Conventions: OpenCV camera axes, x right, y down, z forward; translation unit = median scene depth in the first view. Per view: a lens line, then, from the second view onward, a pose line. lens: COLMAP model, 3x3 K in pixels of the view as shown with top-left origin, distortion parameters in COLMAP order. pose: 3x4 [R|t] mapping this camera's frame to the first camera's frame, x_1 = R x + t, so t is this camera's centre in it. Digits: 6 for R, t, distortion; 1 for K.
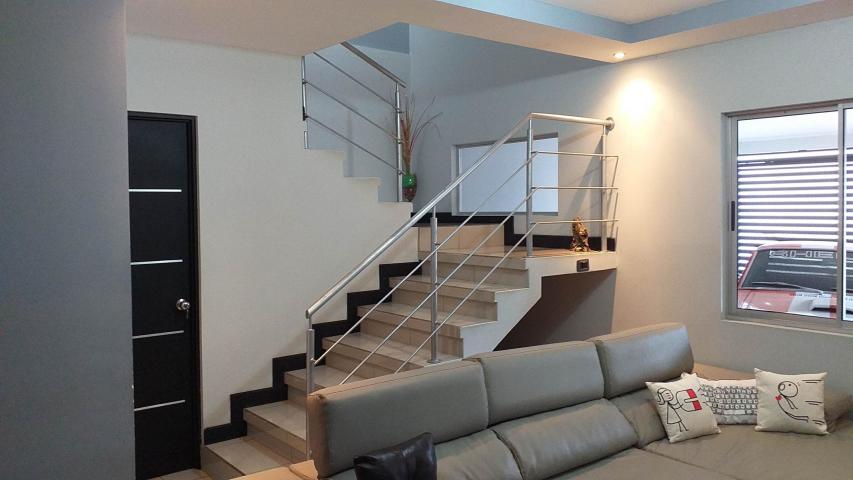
lens RADIAL K [[685.2, 0, 420.3], [0, 685.2, 227.0], [0, 0, 1]] dist [0.080649, -0.136038]
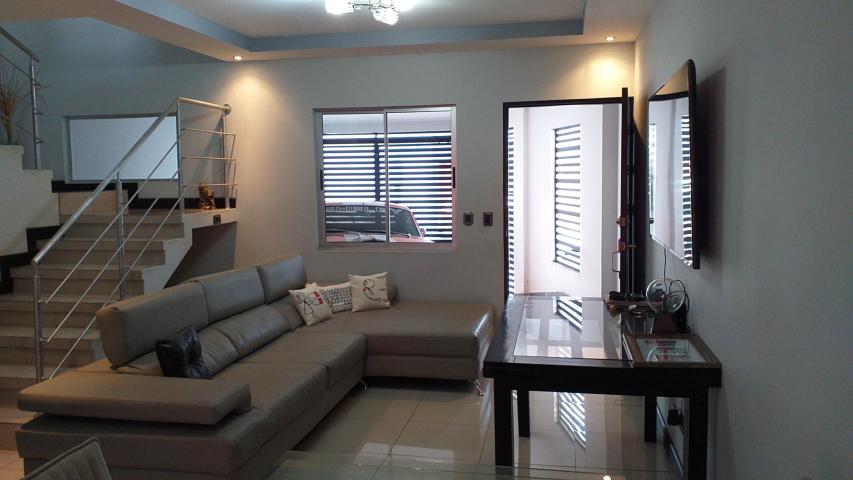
lens RADIAL K [[685.2, 0, 419.9], [0, 685.2, 237.0], [0, 0, 1]] dist [0.080649, -0.136038]
pose [[0.766575, -0.058541, 0.639481, -0.329751], [0.025364, 0.997819, 0.060941, 0.021969], [-0.641654, -0.030496, 0.766388, -0.257893]]
